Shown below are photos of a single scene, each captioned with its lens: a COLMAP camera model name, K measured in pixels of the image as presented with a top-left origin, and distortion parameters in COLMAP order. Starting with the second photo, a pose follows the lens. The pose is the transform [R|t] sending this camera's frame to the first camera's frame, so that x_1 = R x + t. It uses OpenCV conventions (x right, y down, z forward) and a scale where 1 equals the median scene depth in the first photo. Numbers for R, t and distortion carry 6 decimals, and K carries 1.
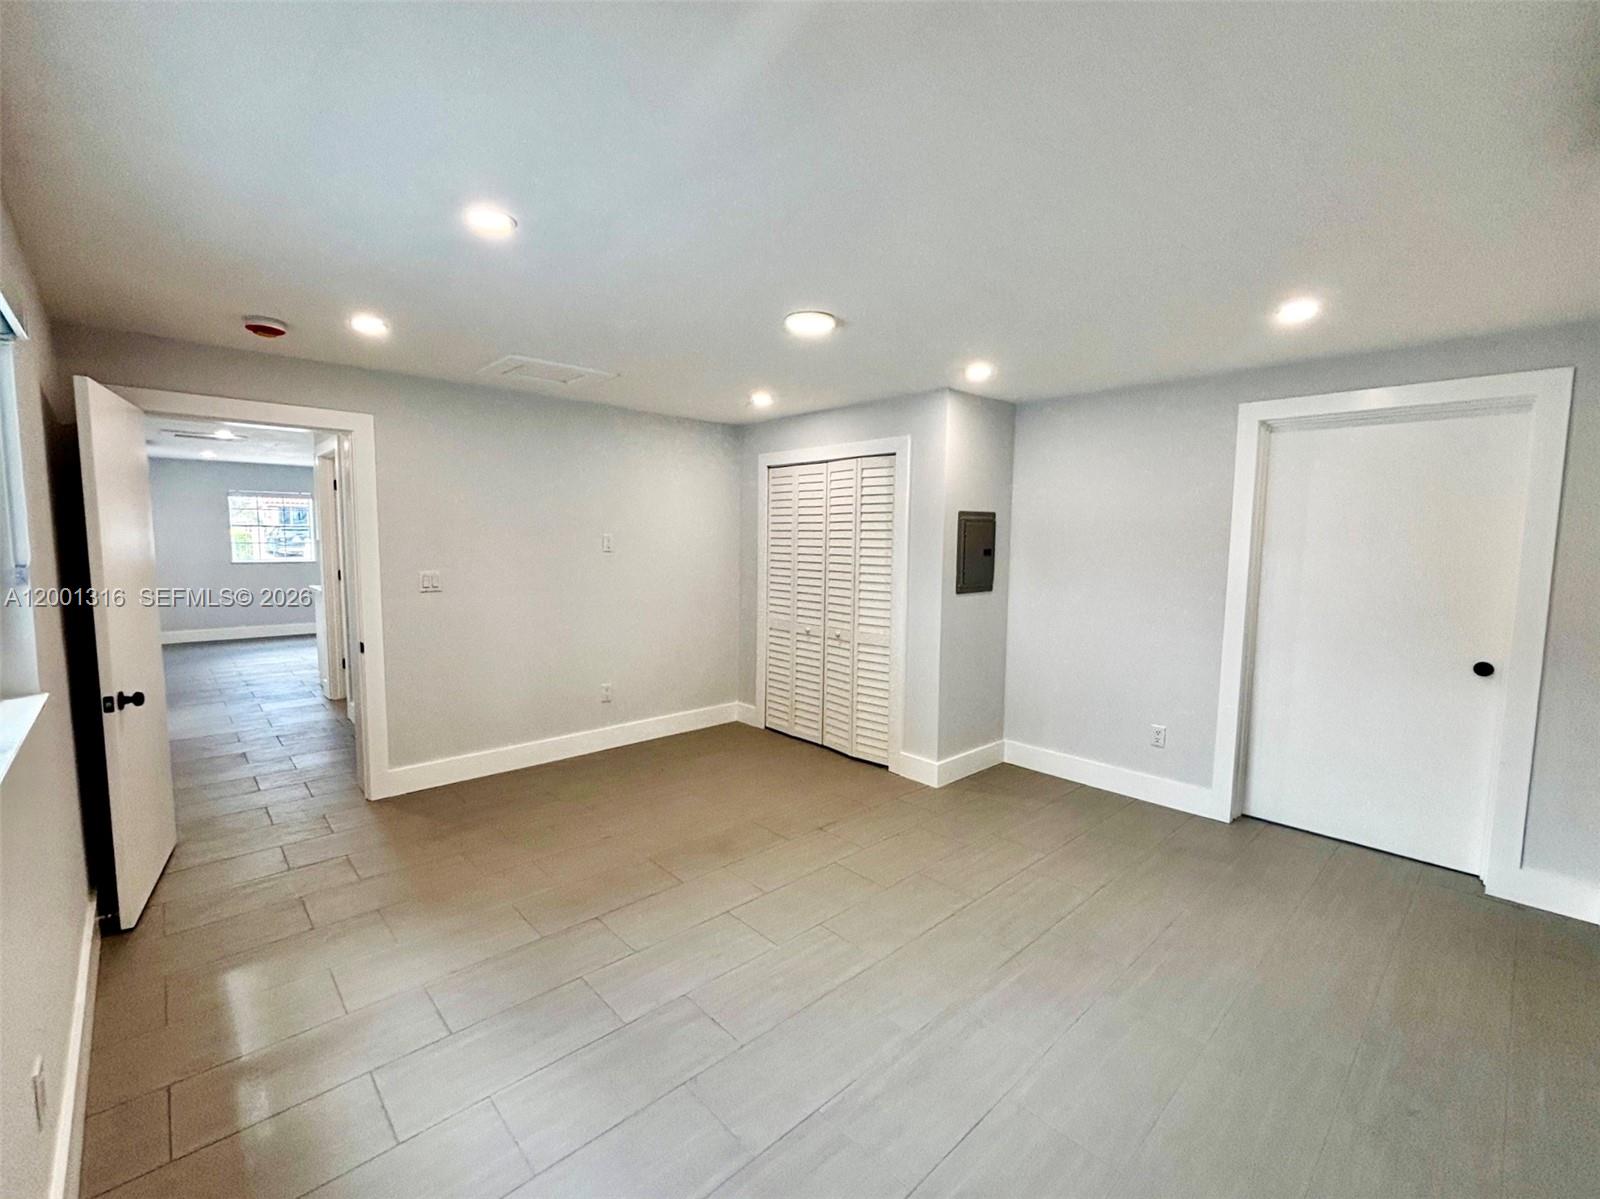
lens RADIAL K [[696.6, 0, 800.0], [0, 696.6, 599.5], [0, 0, 1]] dist [-0.000515, -0.000243]
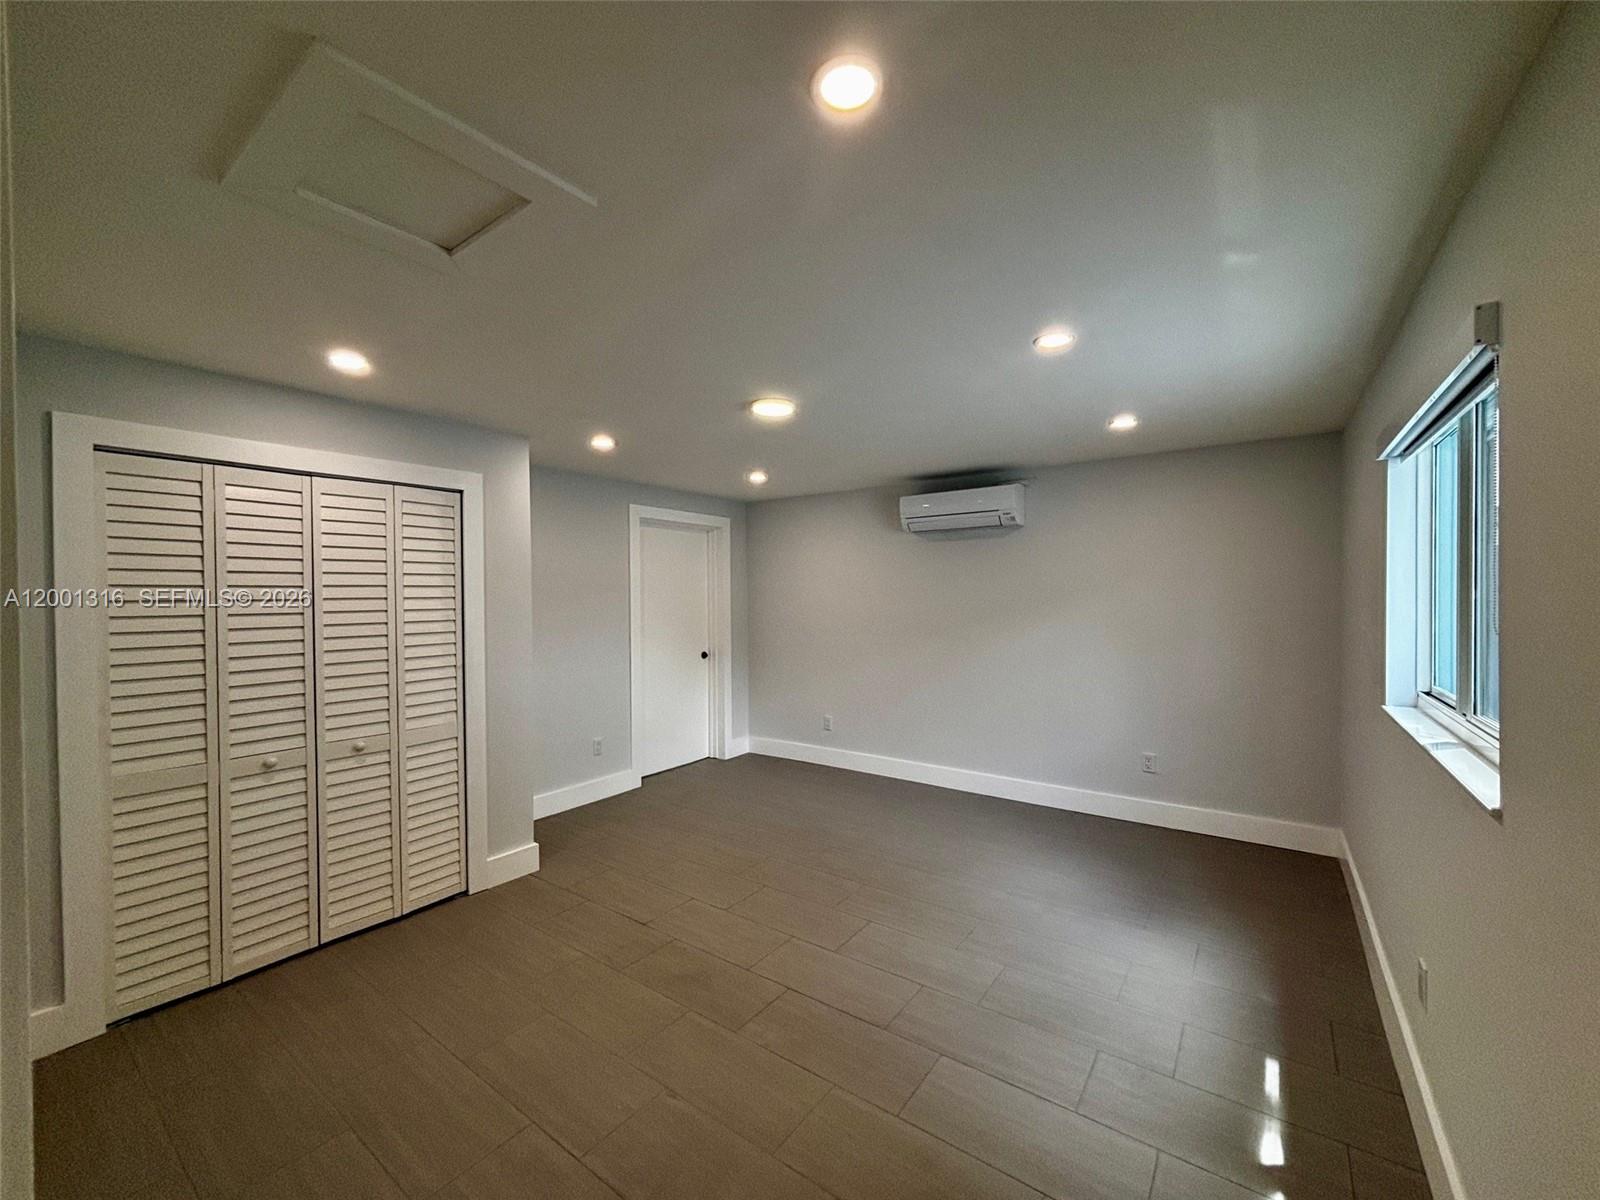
lens RADIAL K [[651.2, 0, 810.3], [0, 651.2, 600.2], [0, 0, 1]] dist [0.008557, 0.000033]
pose [[-0.206785, -0.021199, 0.978157, -0.646585], [0.089477, 0.995166, 0.040483, -0.075172], [-0.974286, 0.095894, -0.203888, 0.731822]]
